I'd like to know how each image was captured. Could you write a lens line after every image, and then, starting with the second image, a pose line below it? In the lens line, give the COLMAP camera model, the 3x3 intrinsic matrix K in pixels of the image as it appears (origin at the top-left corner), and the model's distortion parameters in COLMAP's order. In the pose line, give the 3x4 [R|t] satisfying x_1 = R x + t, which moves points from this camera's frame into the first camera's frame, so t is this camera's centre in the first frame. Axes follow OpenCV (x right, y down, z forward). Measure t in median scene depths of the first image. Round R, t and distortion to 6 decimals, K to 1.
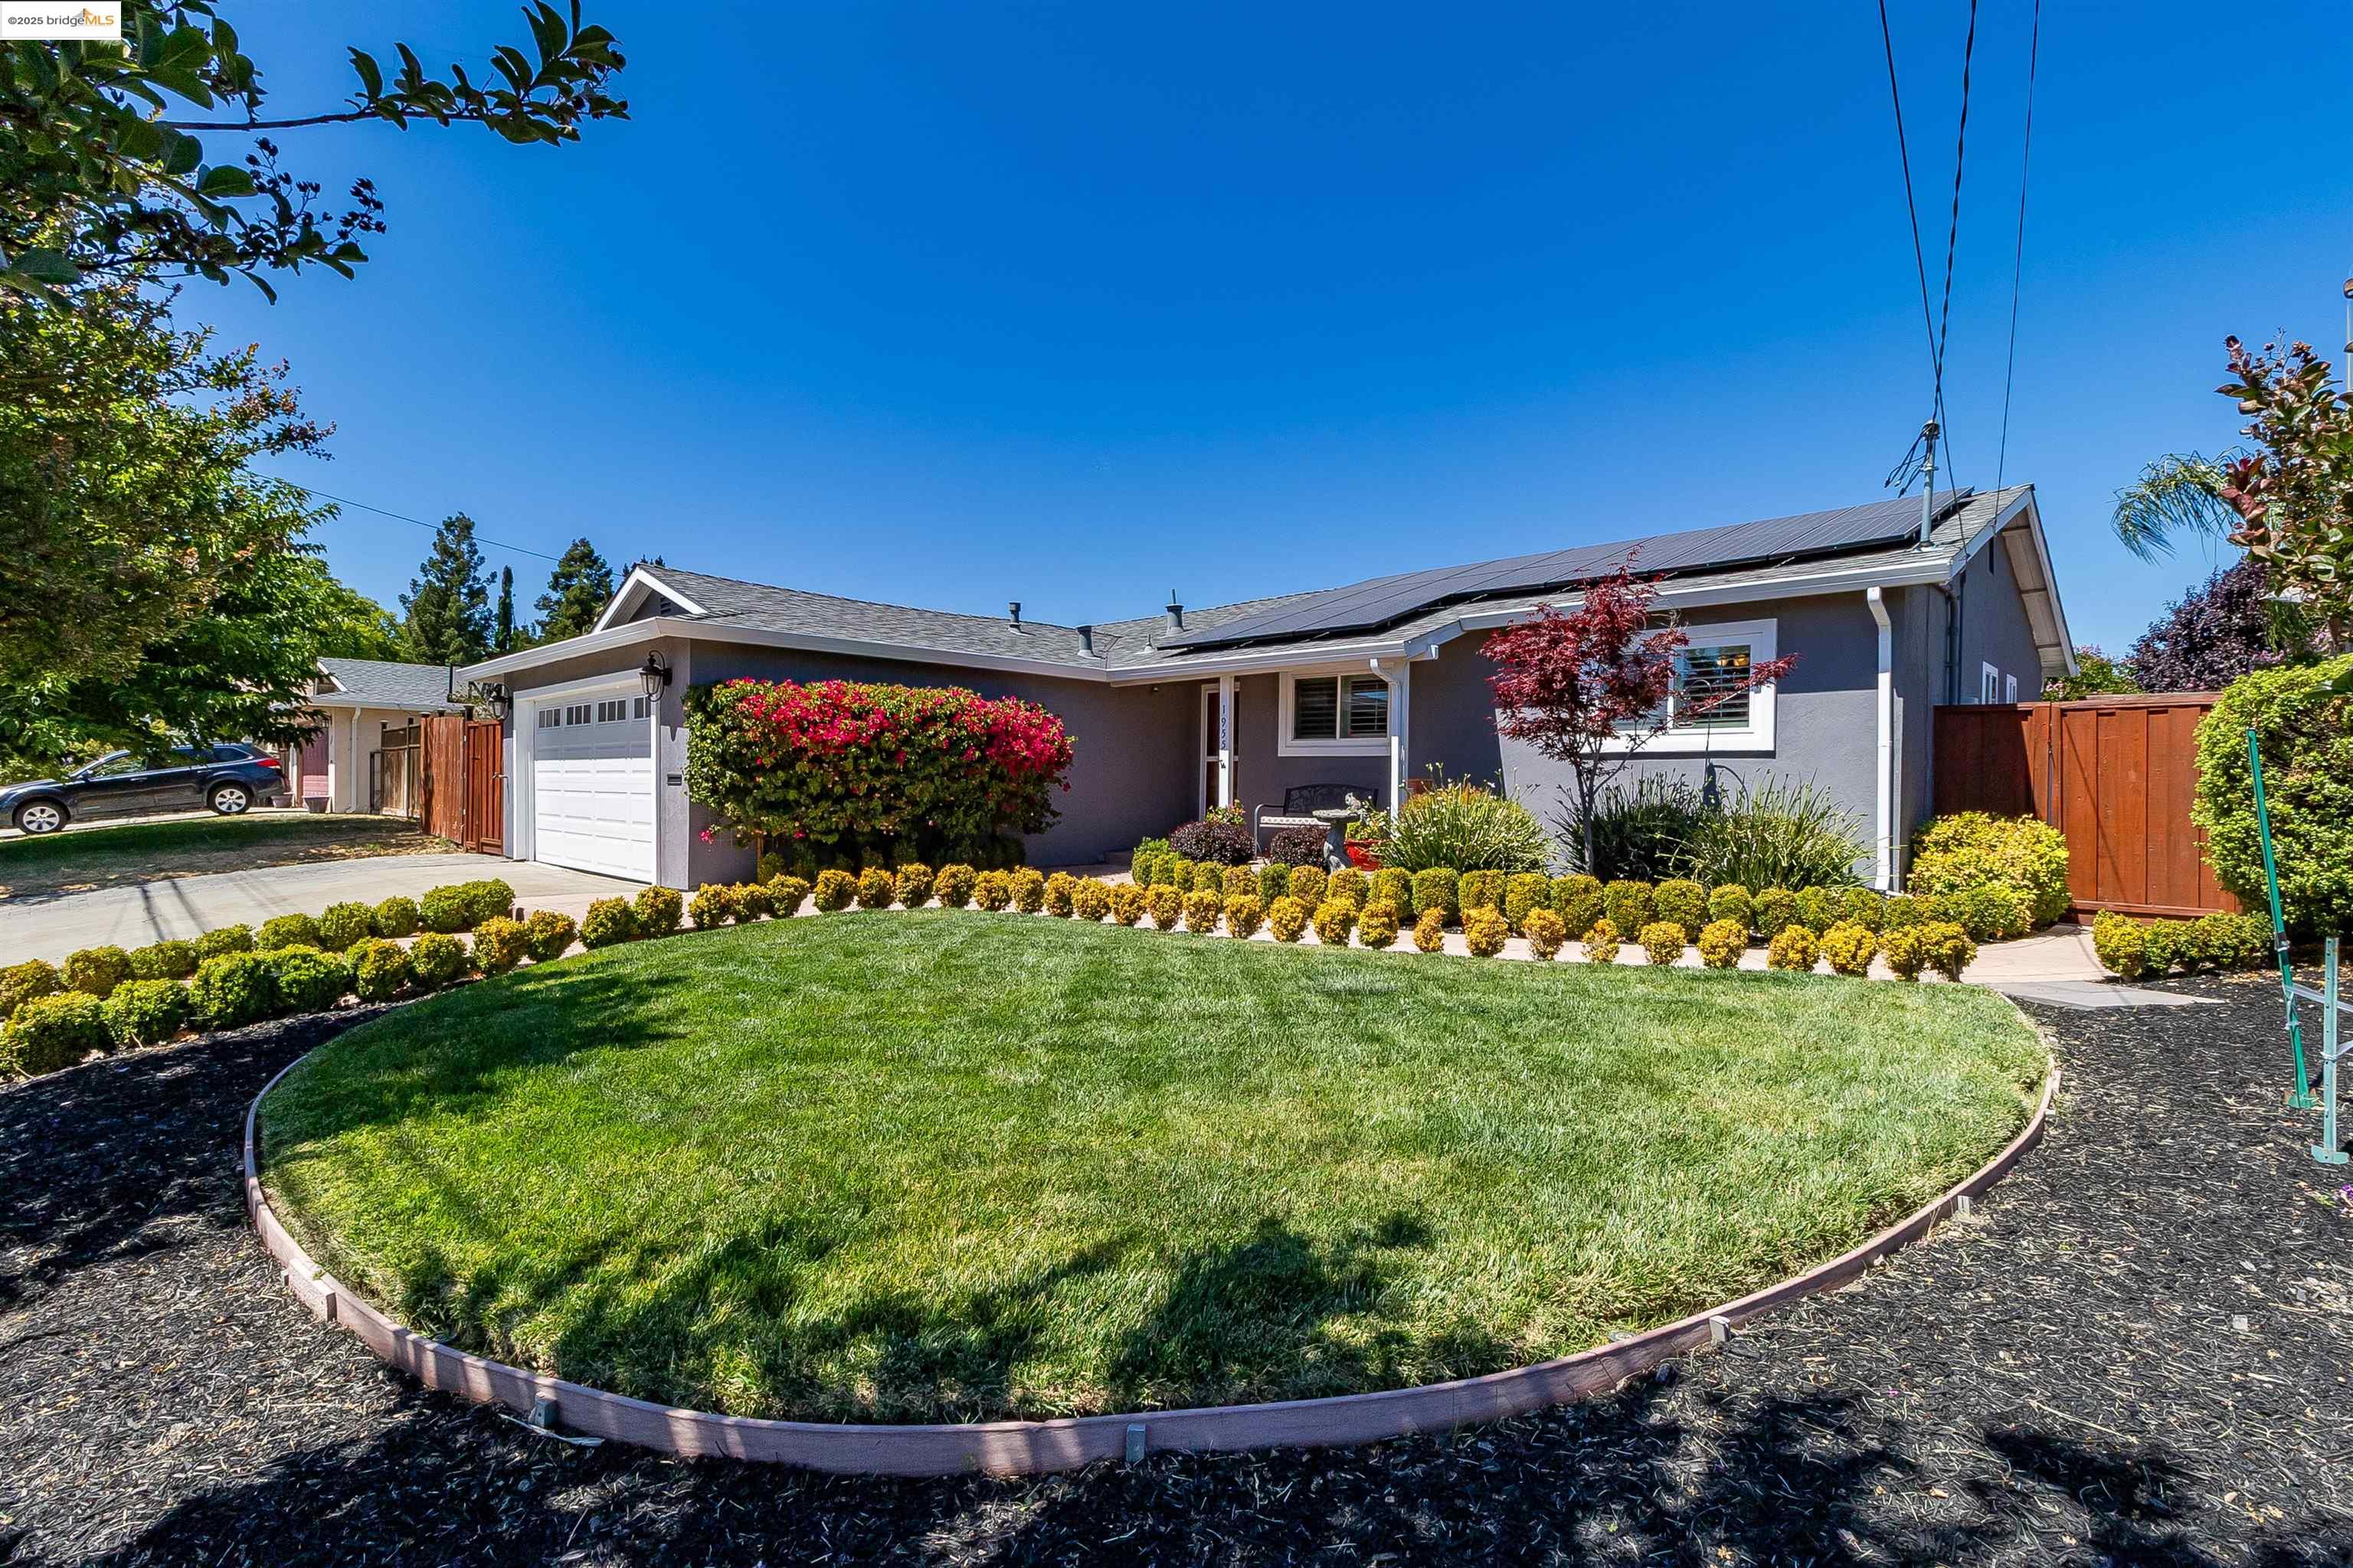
lens RADIAL K [[1081.7, 0, 1186.1], [0, 1081.7, 772.0], [0, 0, 1]] dist [0.000802, 0.000534]
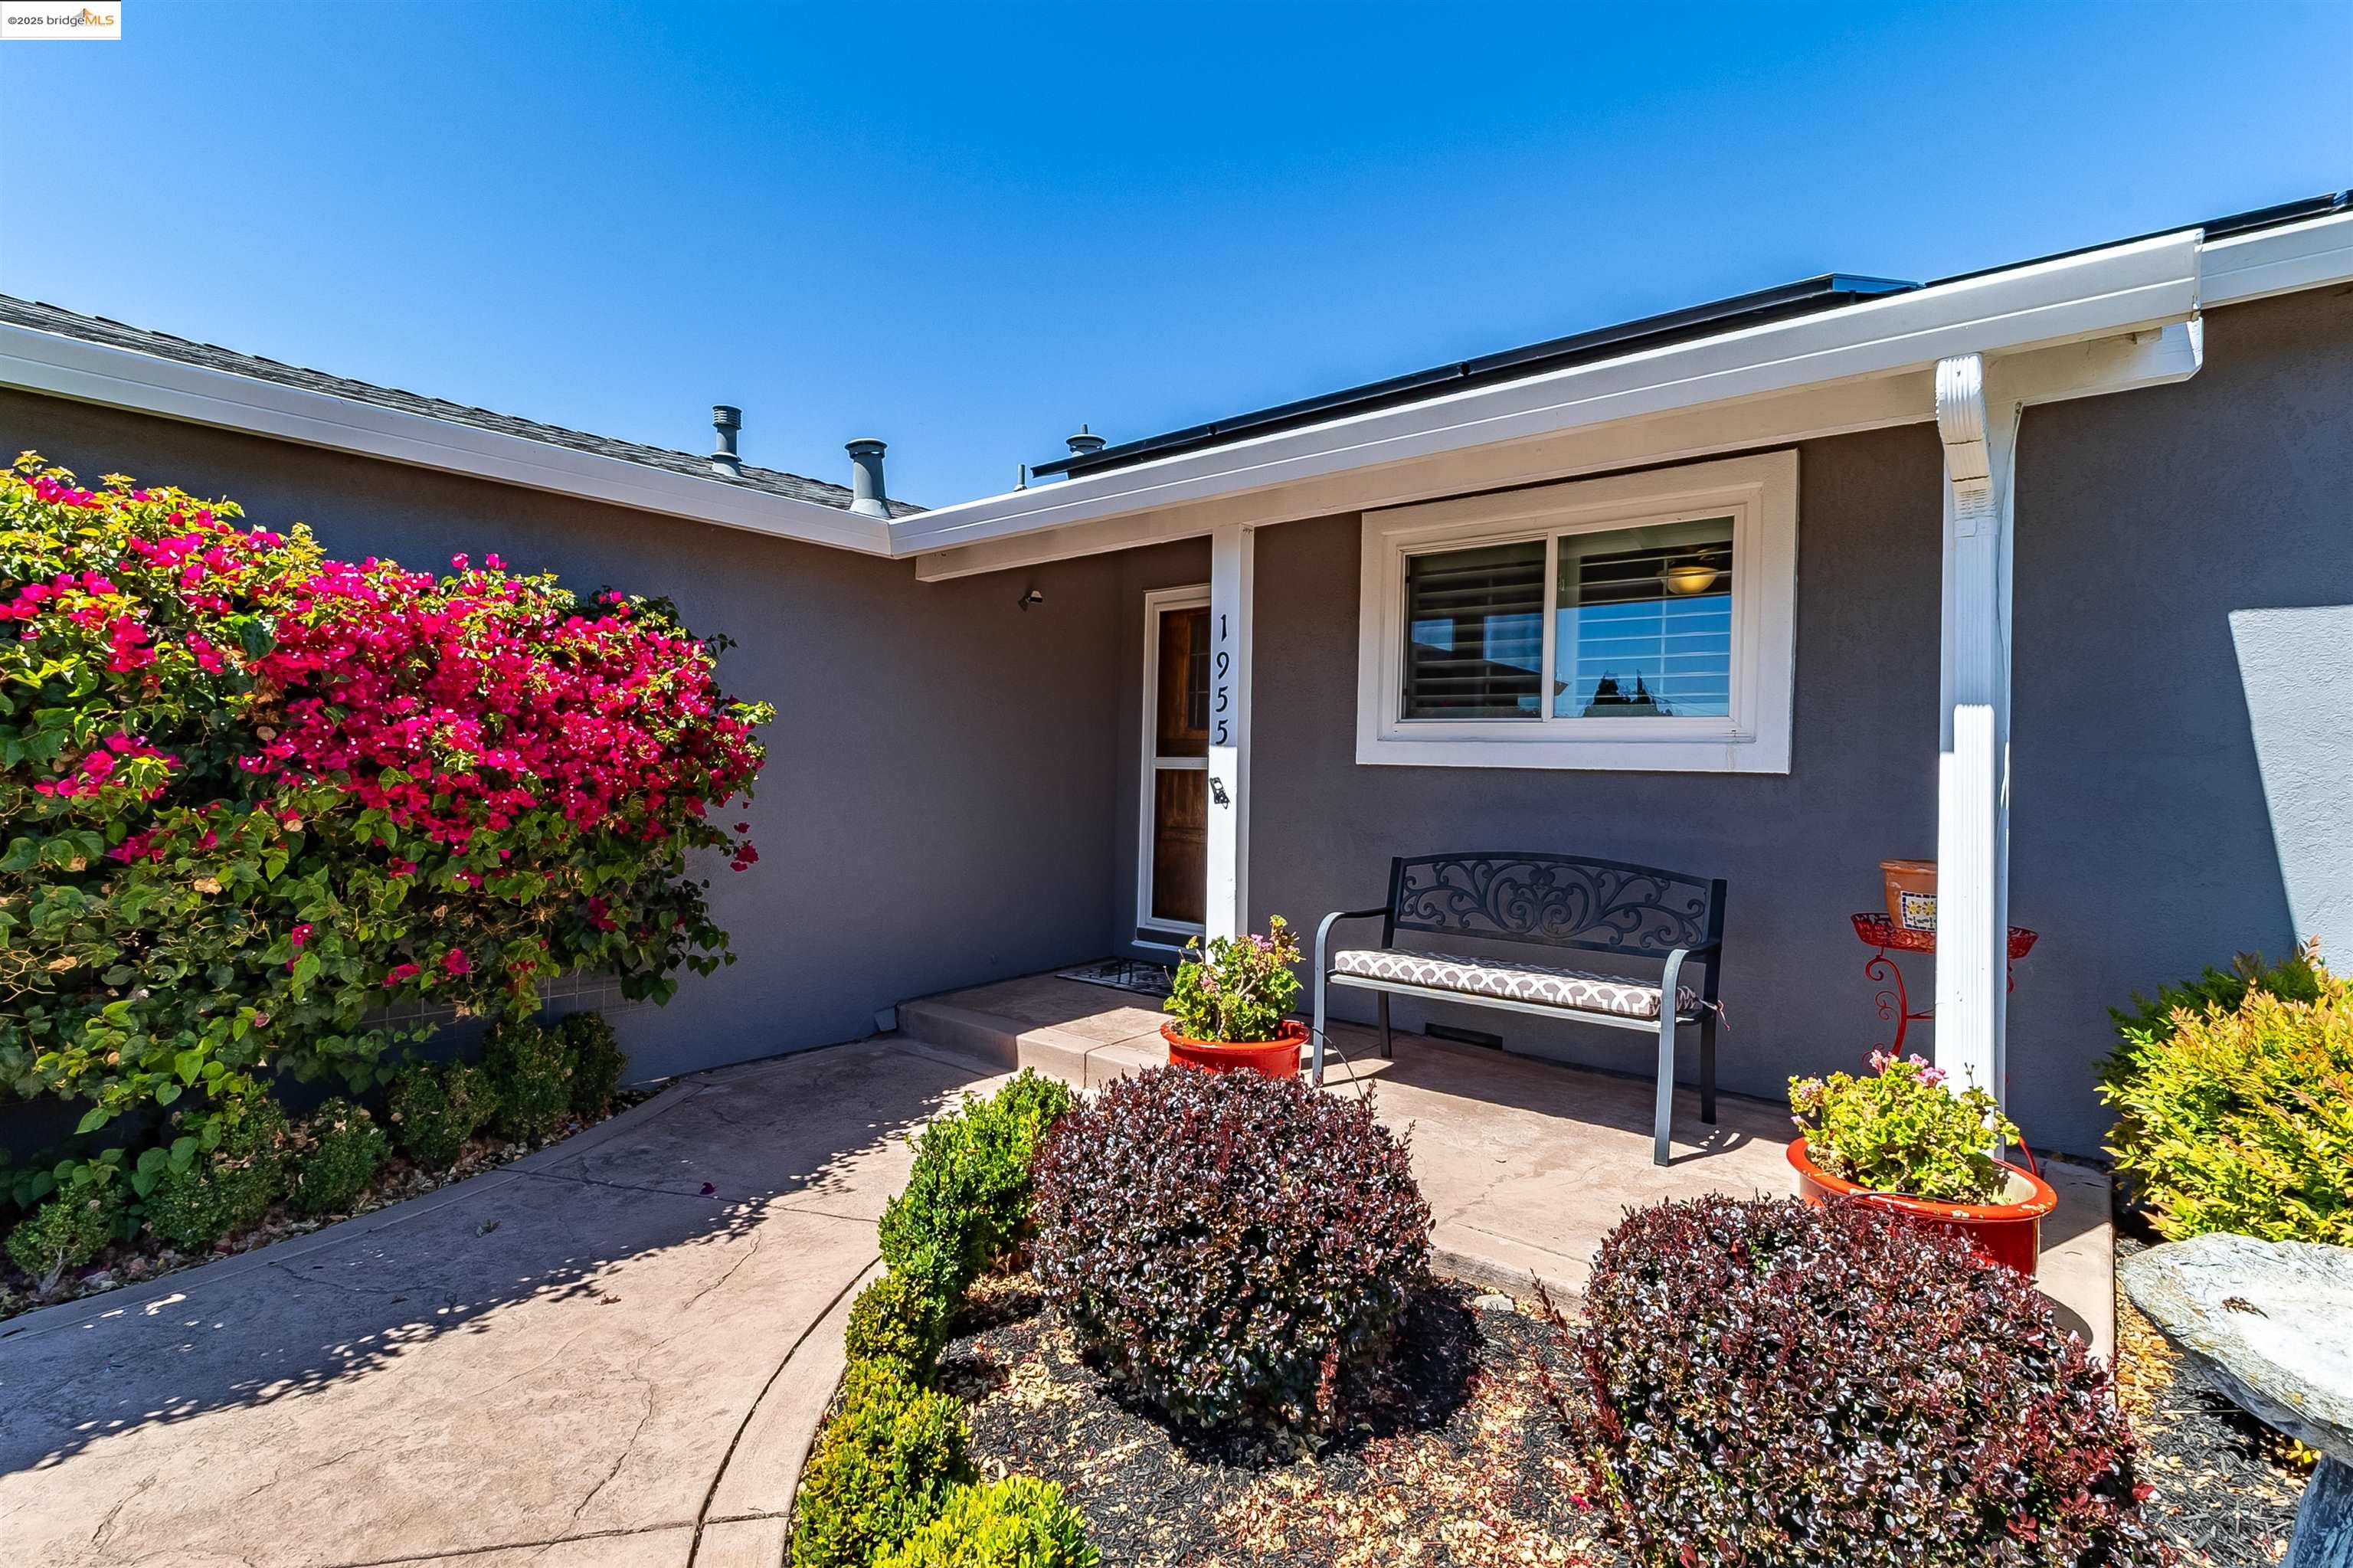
lens RADIAL K [[1101.7, 0, 1185.9], [0, 1101.7, 753.2], [0, 0, 1]] dist [0.001495, 0.000154]
pose [[0.997450, 0.007873, 0.070930, -0.000864], [-0.007855, 0.999969, -0.000539, -0.023023], [-0.070932, -0.000019, 0.997481, 0.835610]]
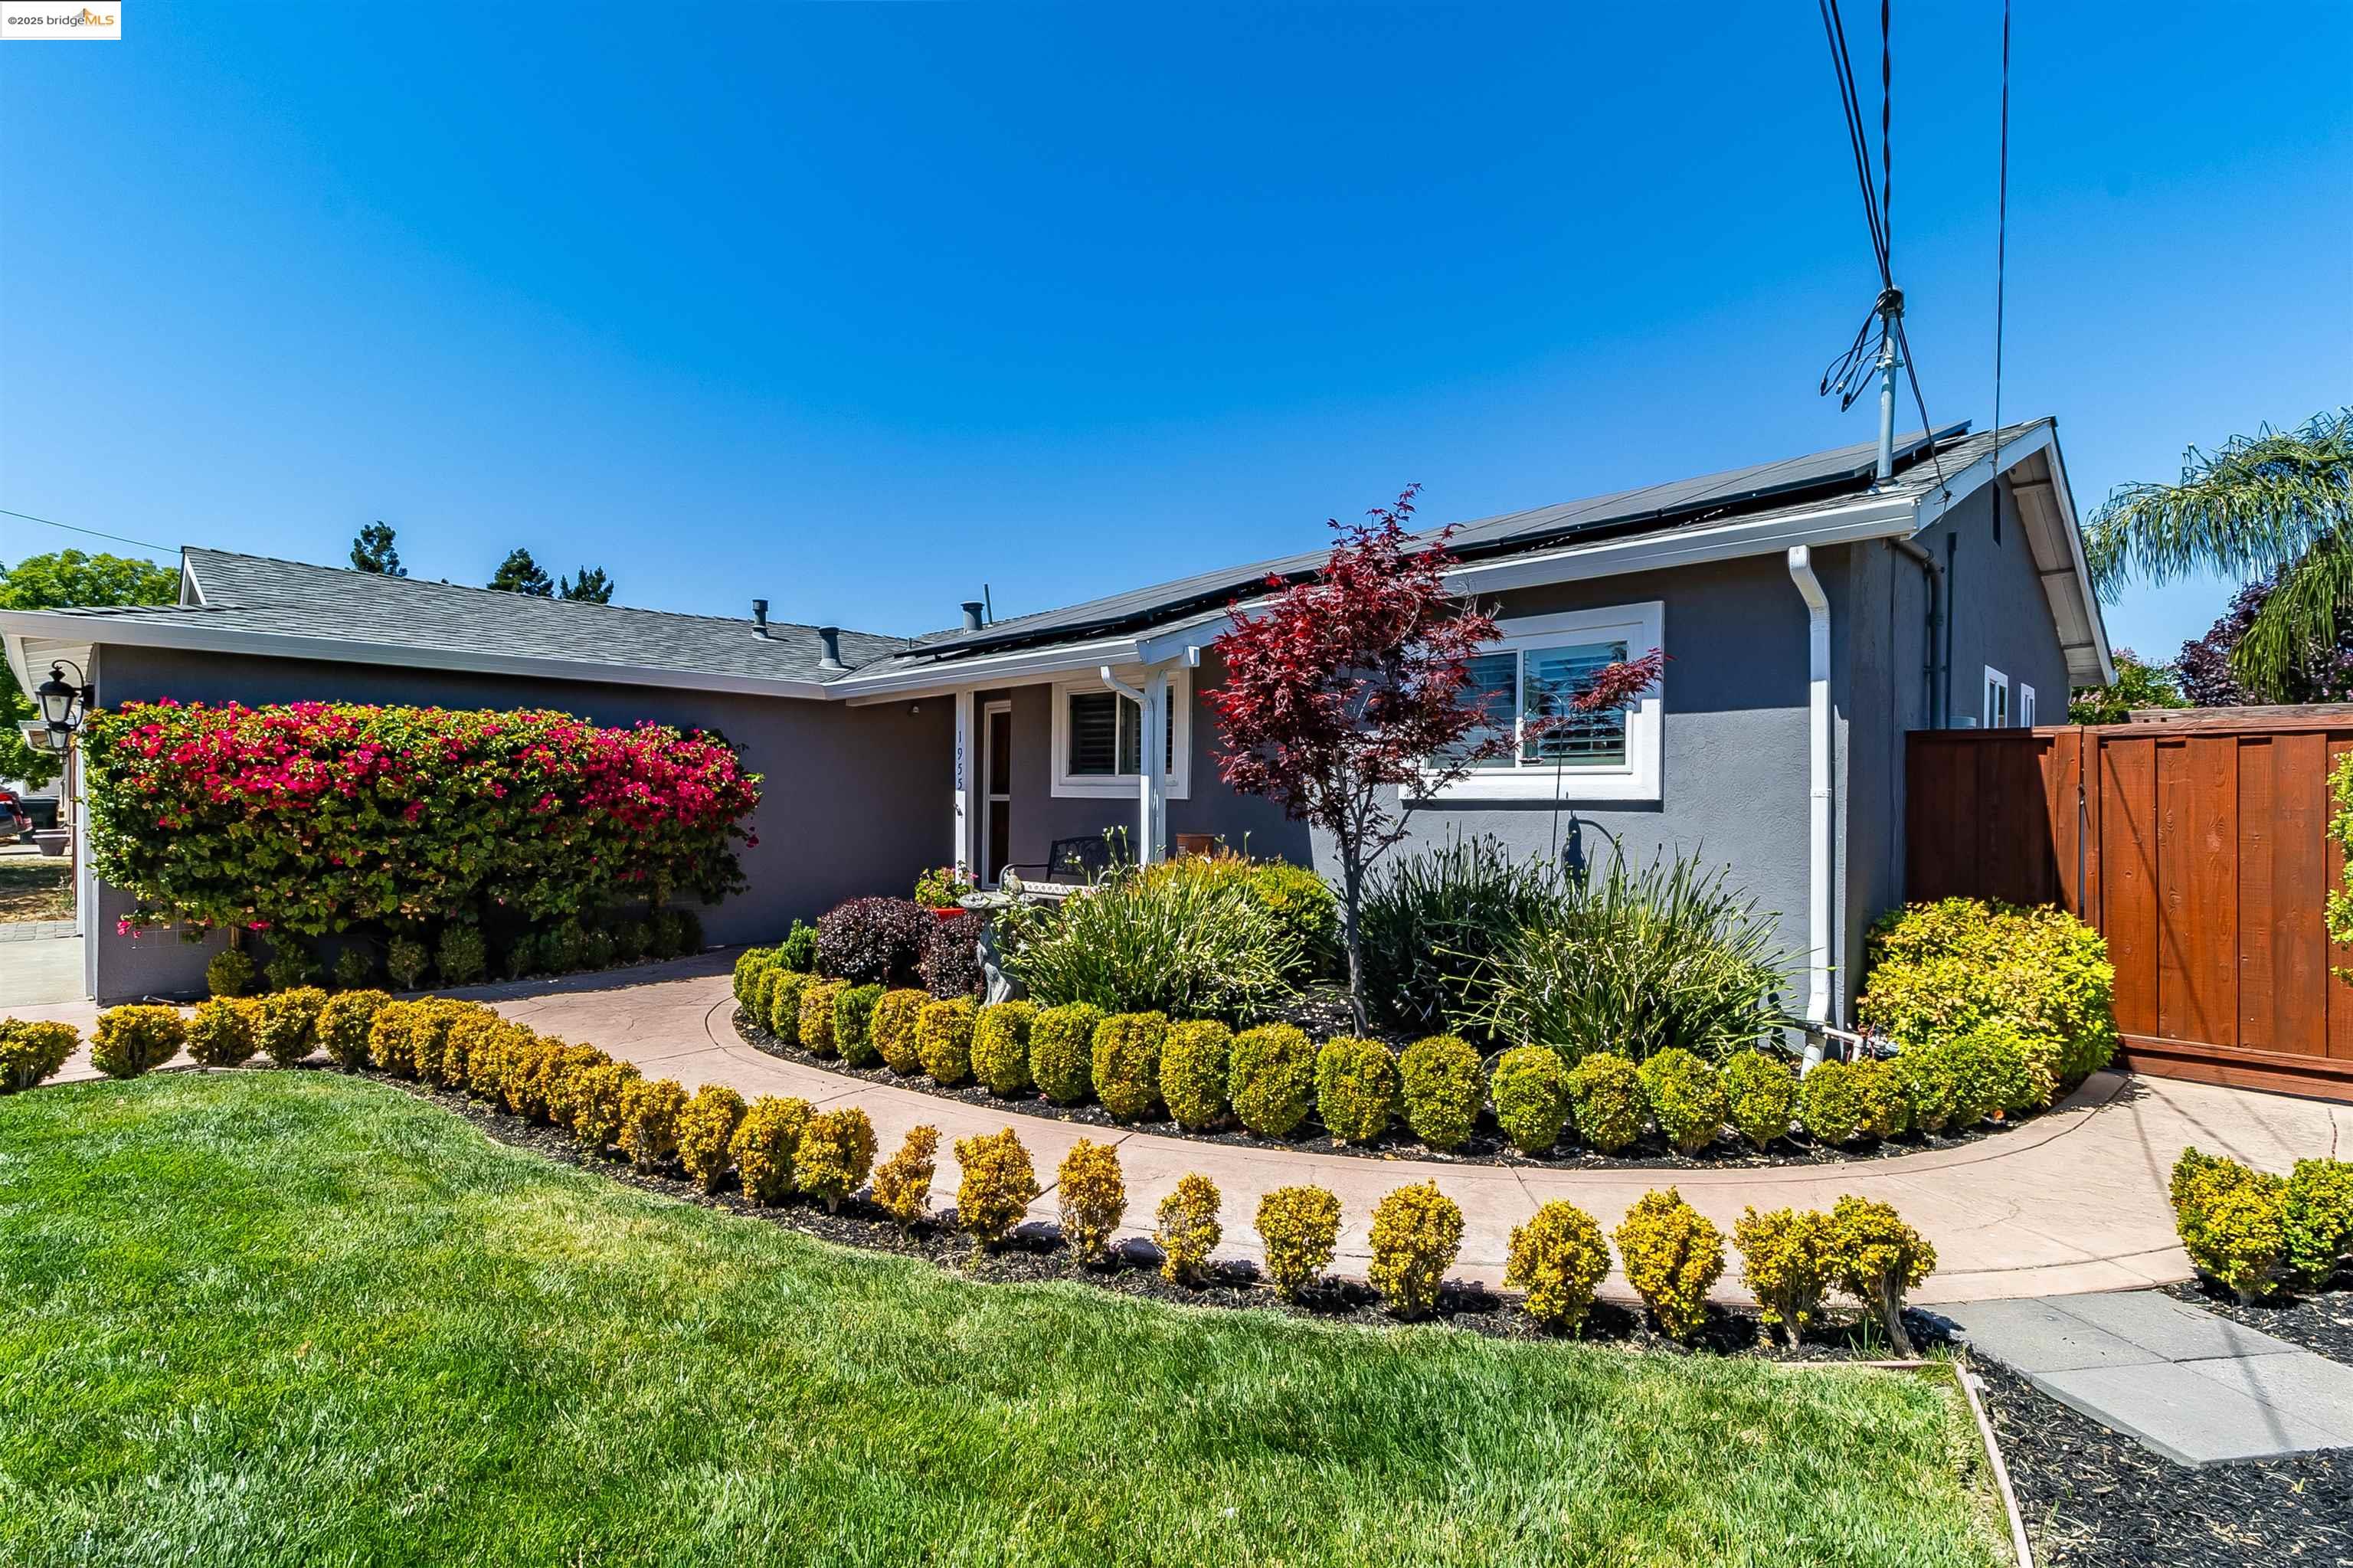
lens RADIAL K [[1106.8, 0, 1176.5], [0, 1106.8, 784.0], [0, 0, 1]] dist [0.001307, 0.000165]
pose [[0.999936, -0.004942, -0.010130, 0.241299], [0.004902, 0.999980, -0.004017, -0.026819], [0.010150, 0.003967, 0.999941, 0.303997]]
